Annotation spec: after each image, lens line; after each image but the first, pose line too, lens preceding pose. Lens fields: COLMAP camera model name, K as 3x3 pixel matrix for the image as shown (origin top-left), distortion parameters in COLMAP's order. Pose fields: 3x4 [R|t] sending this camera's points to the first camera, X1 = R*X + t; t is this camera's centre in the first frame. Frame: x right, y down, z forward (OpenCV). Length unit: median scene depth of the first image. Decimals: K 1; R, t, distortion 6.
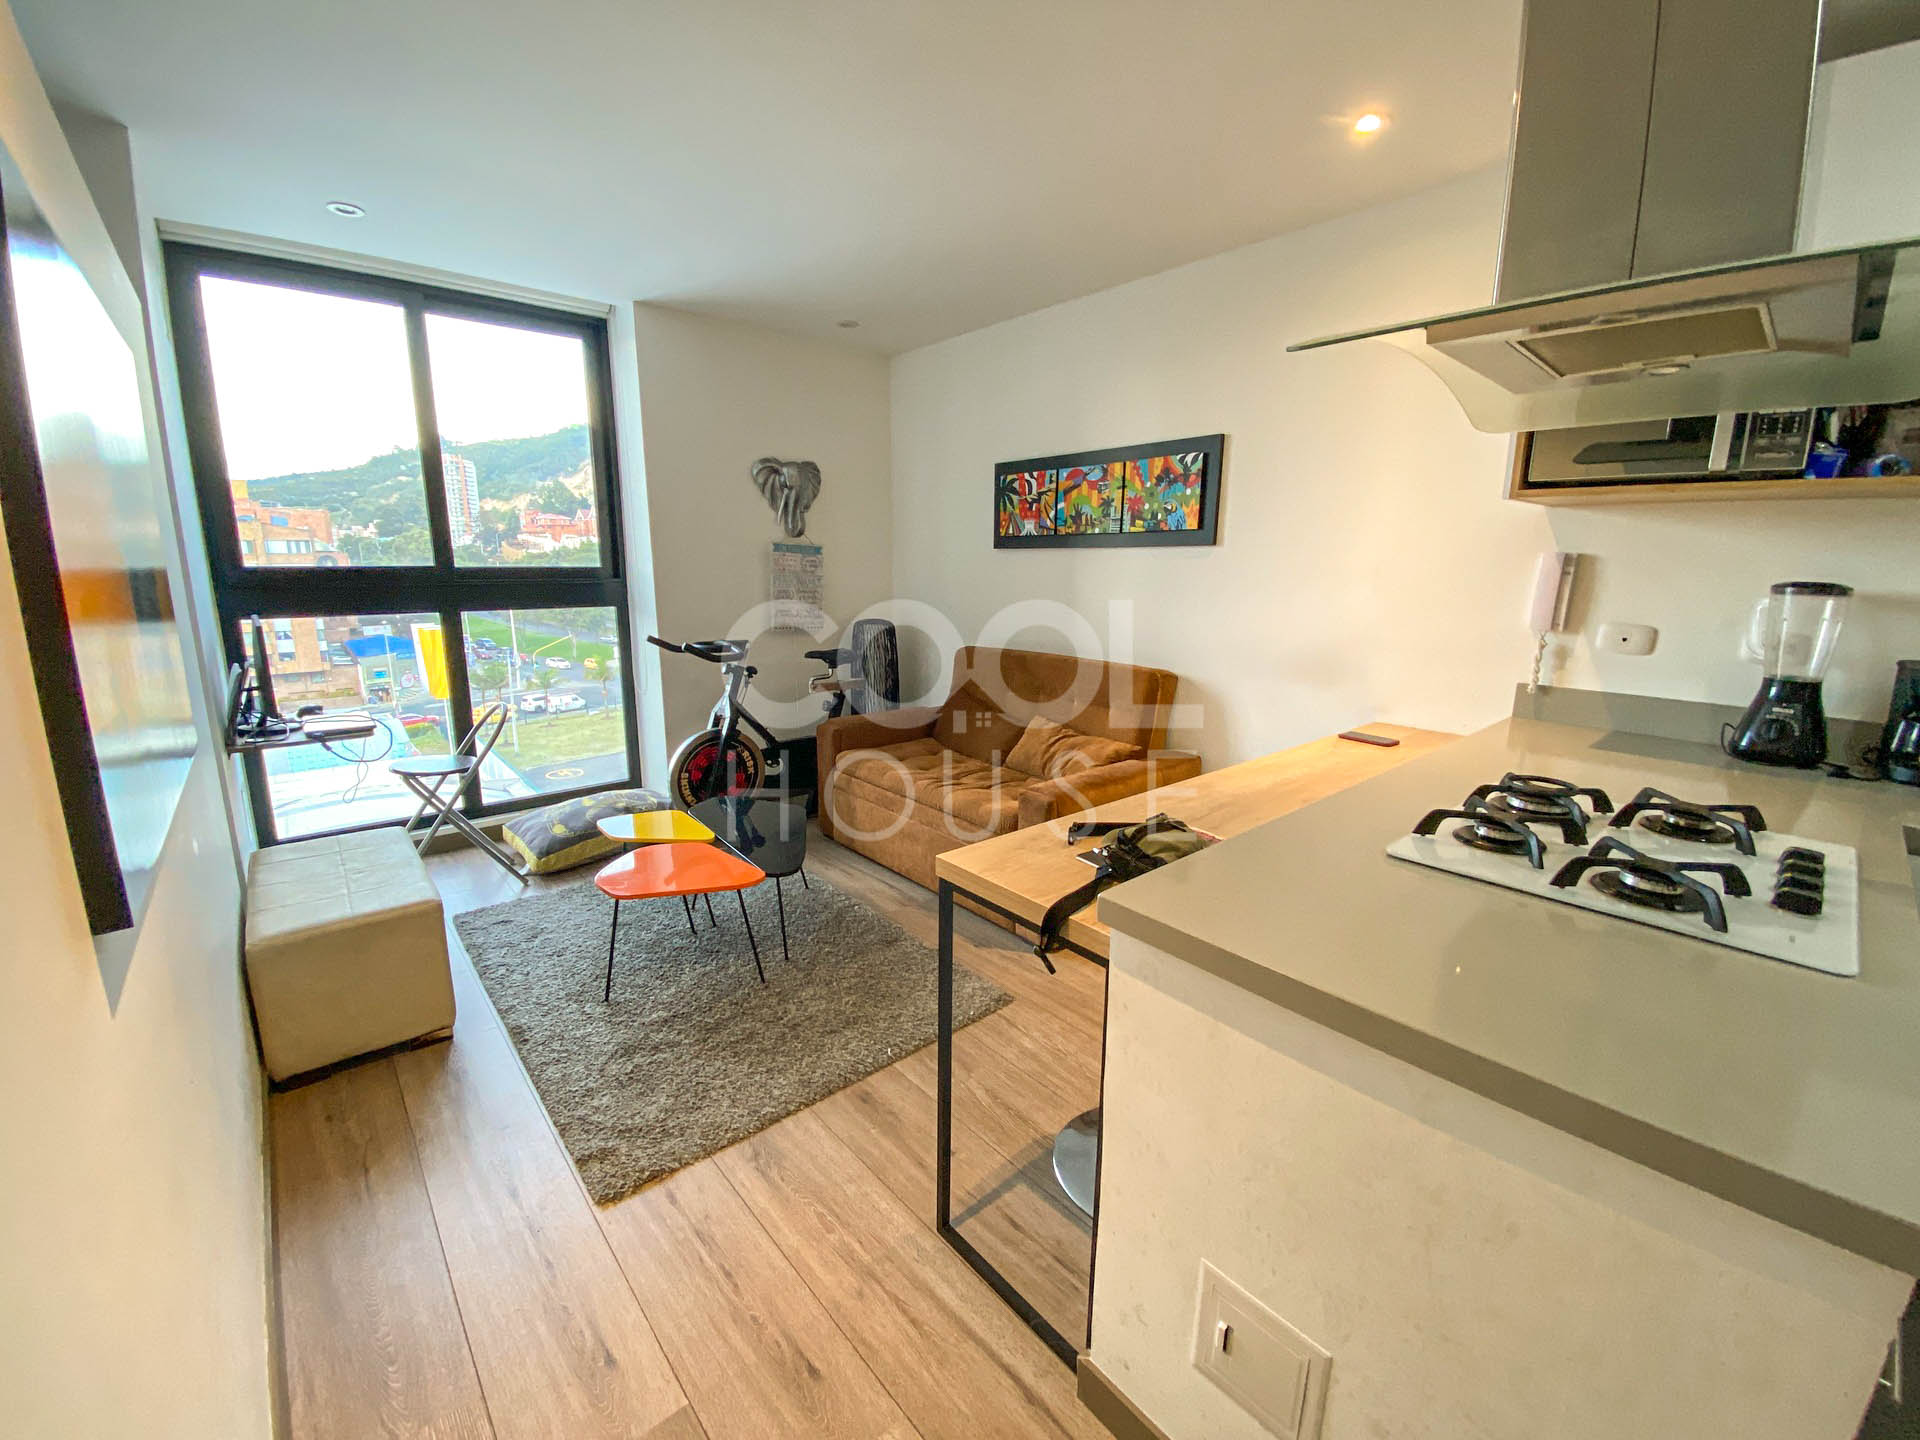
lens RADIAL K [[778.0, 0, 960.0], [0, 778.0, 720.0], [0, 0, 1]] dist [0.023930, -0.022924]
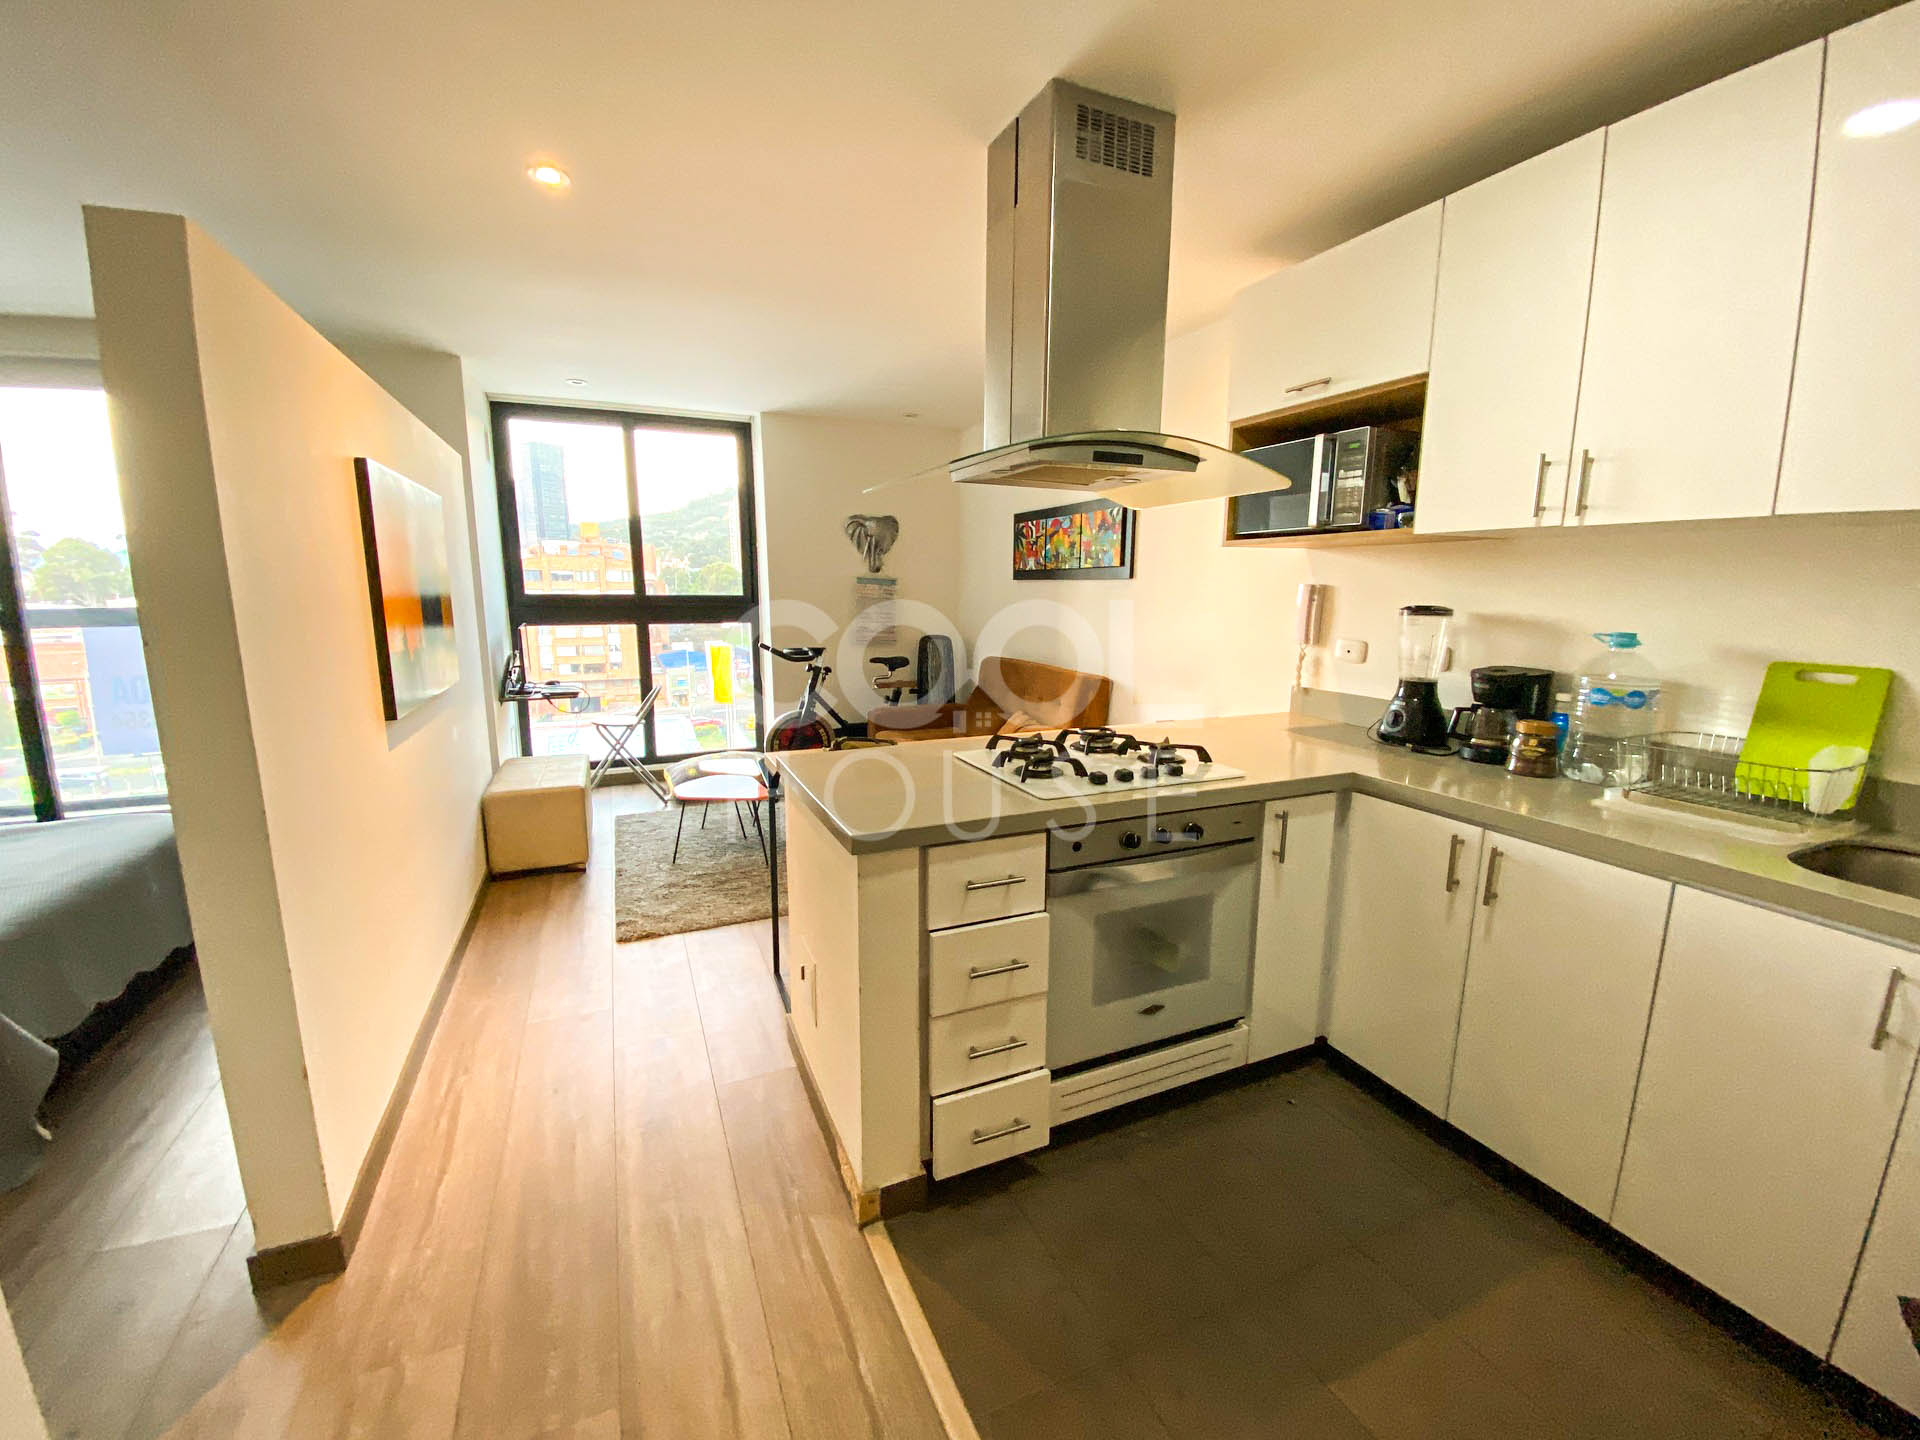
lens RADIAL K [[778.0, 0, 960.0], [0, 778.0, 720.0], [0, 0, 1]] dist [0.023930, -0.022924]
pose [[0.954684, 0.045720, -0.294090, 0.402821], [-0.054702, 0.998252, -0.022384, 0.046977], [0.292552, 0.037457, 0.955516, -0.265534]]
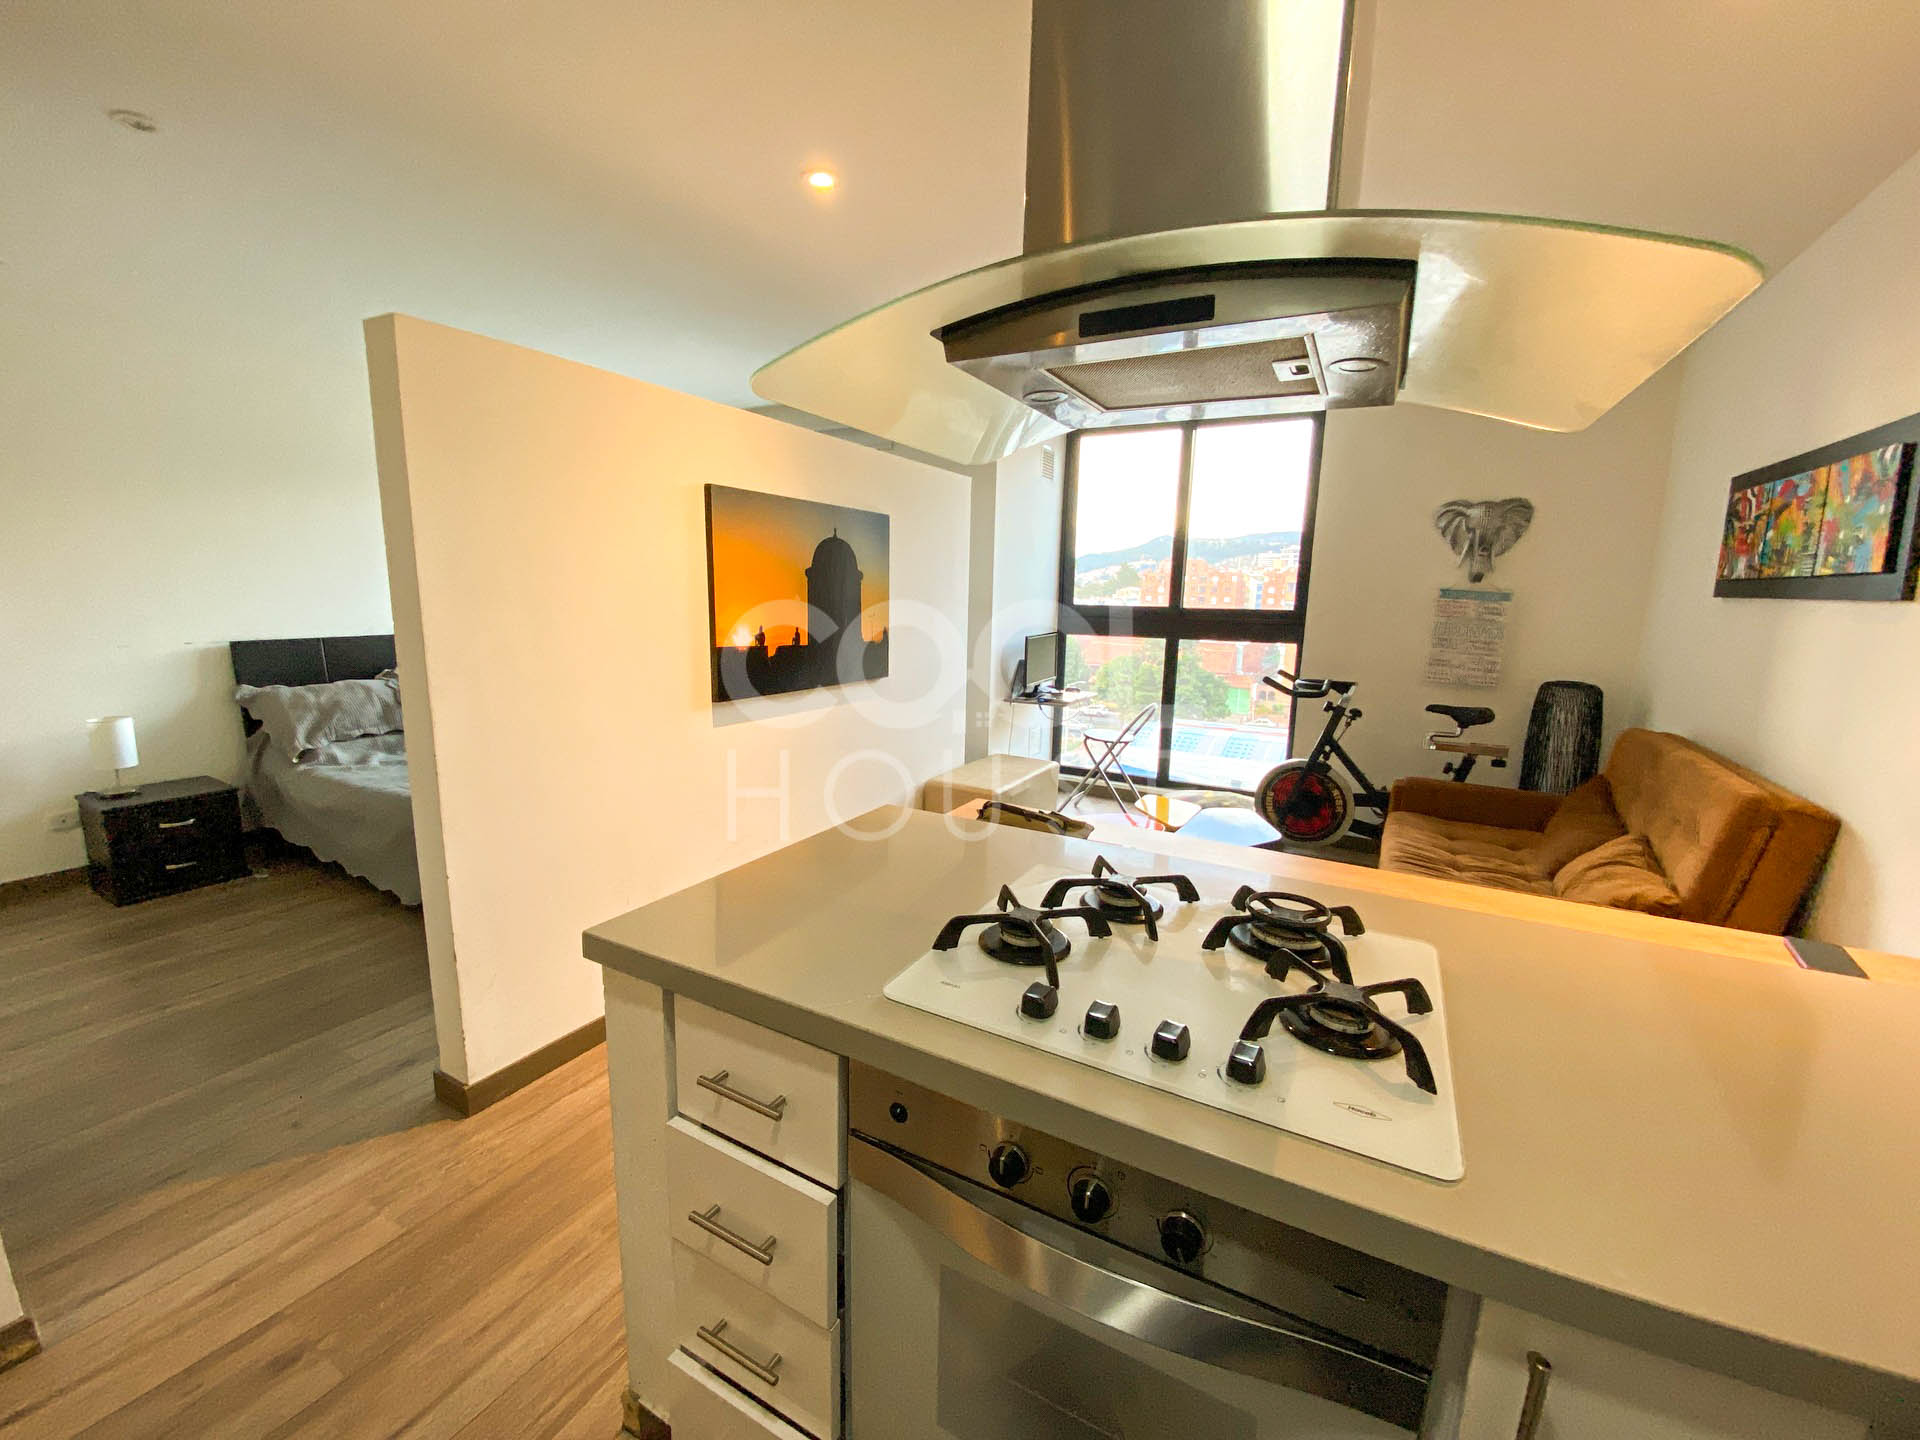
lens RADIAL K [[774.3, 0, 946.5], [0, 774.3, 712.9], [0, 0, 1]] dist [0.020234, -0.020093]
pose [[0.323808, 0.150418, -0.934089, 0.564744], [-0.205340, 0.974921, 0.085811, -0.045673], [0.923571, 0.164020, 0.346574, 0.171892]]
